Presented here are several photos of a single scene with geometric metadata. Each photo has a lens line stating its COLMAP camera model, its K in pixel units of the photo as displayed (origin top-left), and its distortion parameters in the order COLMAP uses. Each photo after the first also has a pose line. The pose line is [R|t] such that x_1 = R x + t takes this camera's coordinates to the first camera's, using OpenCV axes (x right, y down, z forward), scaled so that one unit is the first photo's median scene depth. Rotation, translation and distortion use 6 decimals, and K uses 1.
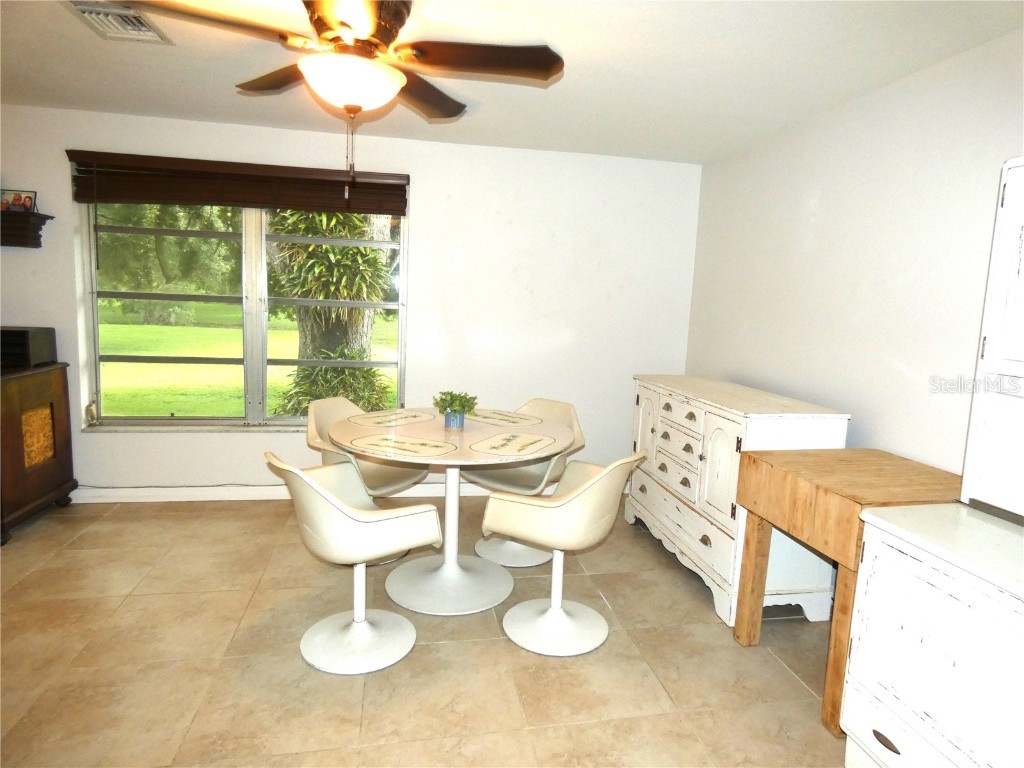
lens RADIAL K [[610.8, 0, 530.0], [0, 610.8, 381.5], [0, 0, 1]] dist [0.002625, -0.007125]
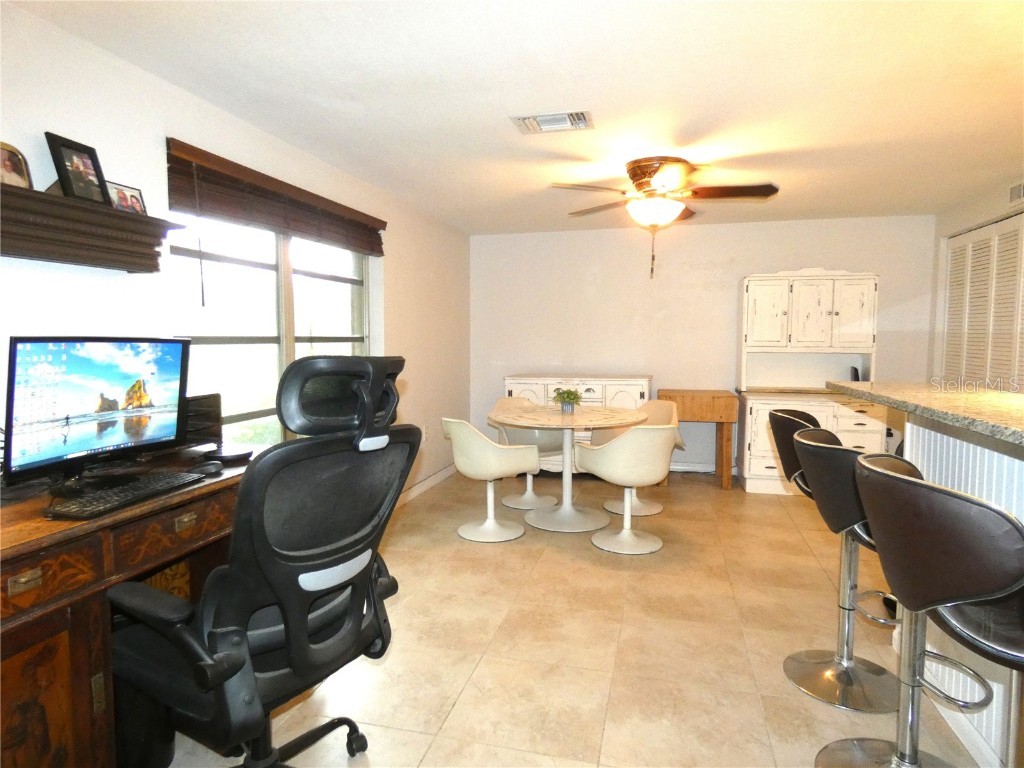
lens RADIAL K [[610.8, 0, 513.6], [0, 610.8, 383.5], [0, 0, 1]] dist [0.002625, -0.007125]
pose [[0.427770, -0.111366, 0.897001, -1.873833], [0.137525, 0.988846, 0.057185, -0.125486], [-0.893364, 0.098898, 0.438315, 0.543139]]
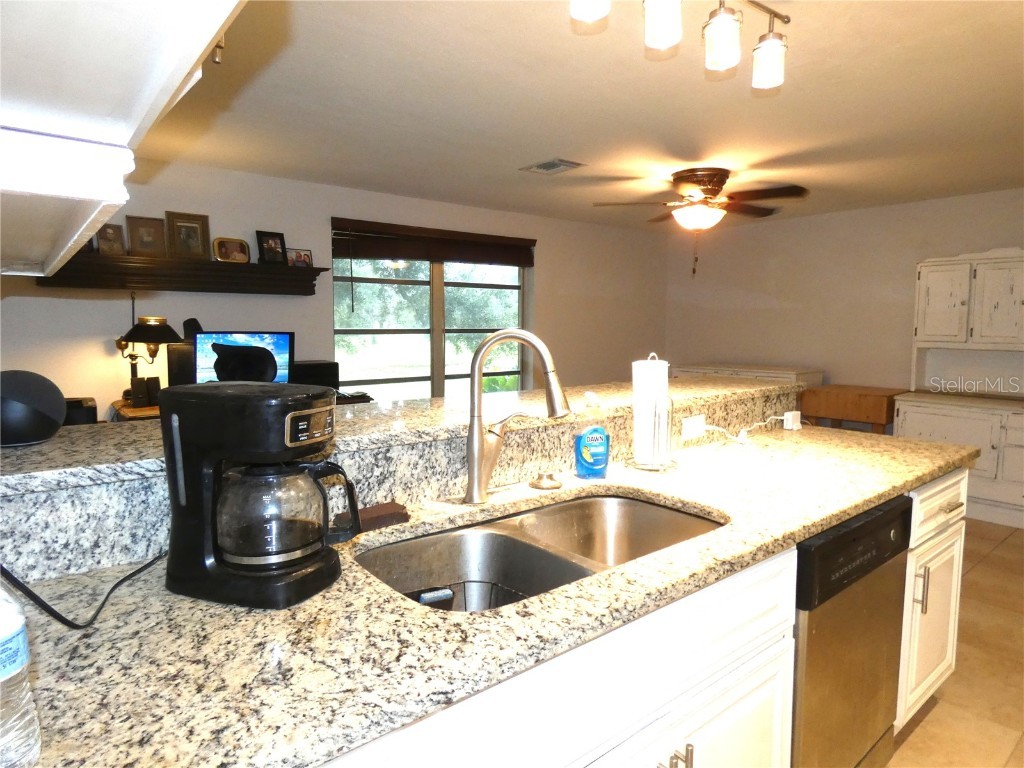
lens RADIAL K [[610.8, 0, 516.2], [0, 610.8, 383.0], [0, 0, 1]] dist [0.002625, -0.007125]
pose [[0.877383, -0.087353, 0.471772, -1.564876], [0.099077, 0.995080, -0.000012, -0.006646], [-0.469450, 0.046752, 0.881721, -0.397041]]
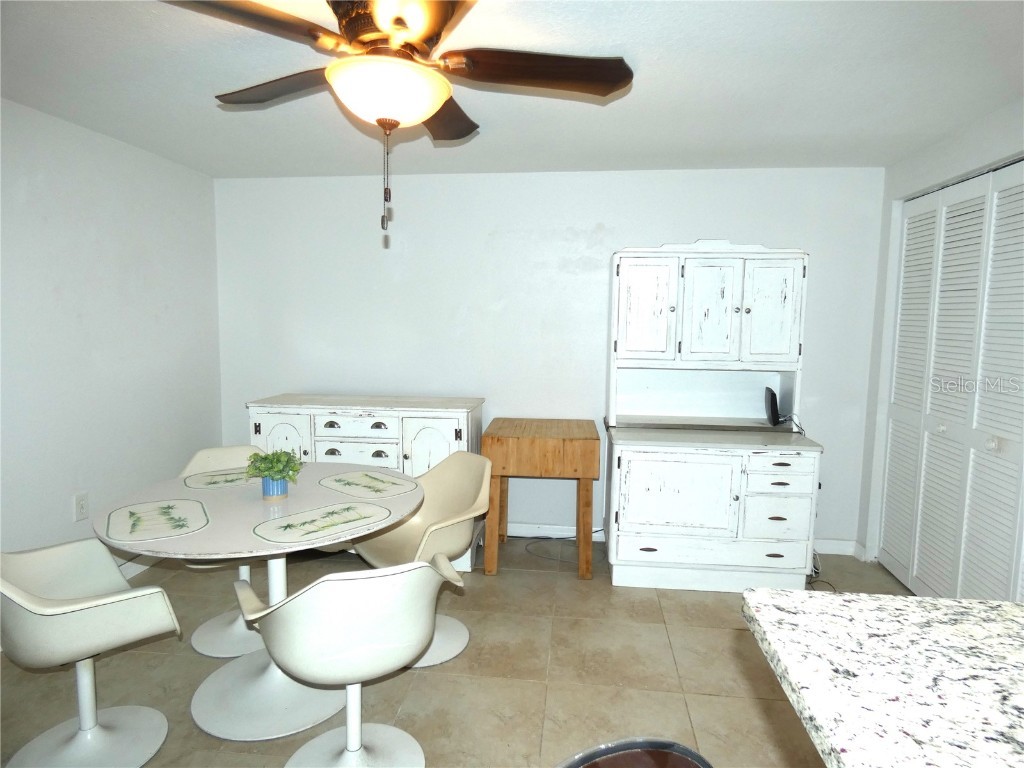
lens RADIAL K [[610.8, 0, 501.0], [0, 610.8, 384.8], [0, 0, 1]] dist [0.002625, -0.007125]
pose [[0.308635, -0.144329, 0.940167, -0.946497], [0.127561, 0.985773, 0.109454, -0.148613], [-0.942588, 0.086148, 0.322654, 0.542200]]
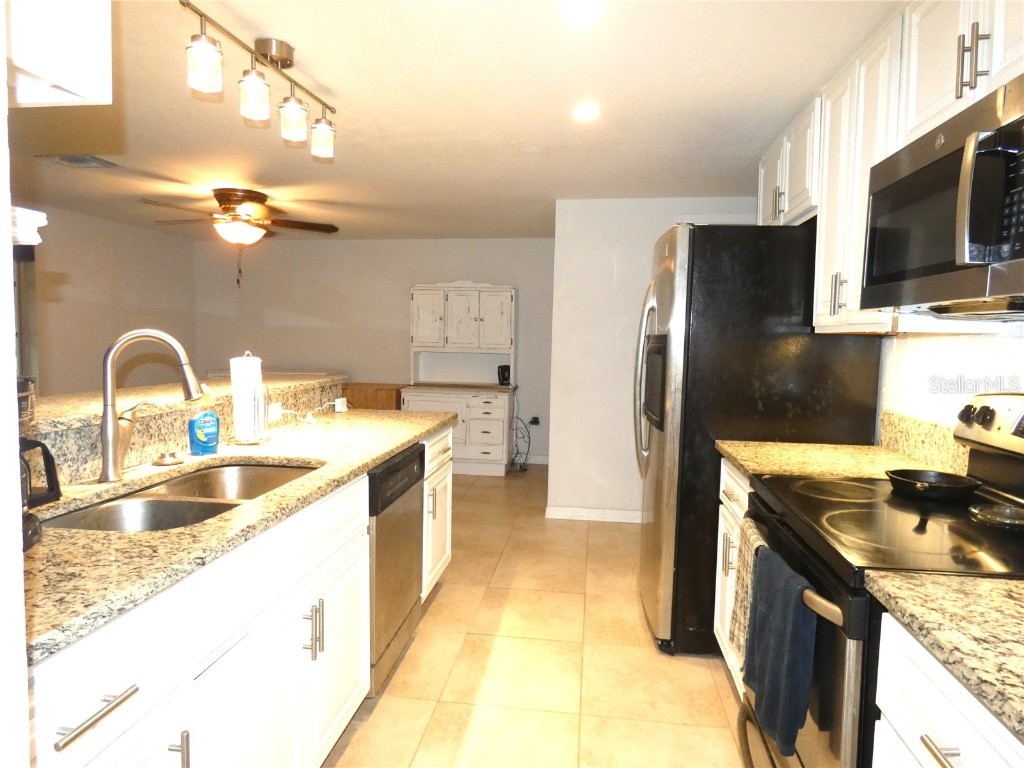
lens RADIAL K [[610.8, 0, 492.0], [0, 610.8, 375.9], [0, 0, 1]] dist [0.002625, -0.007125]
pose [[0.347153, -0.097230, 0.932754, -1.803567], [0.120738, 0.990967, 0.058362, 0.000765], [-0.930004, 0.092359, 0.355757, -0.493816]]
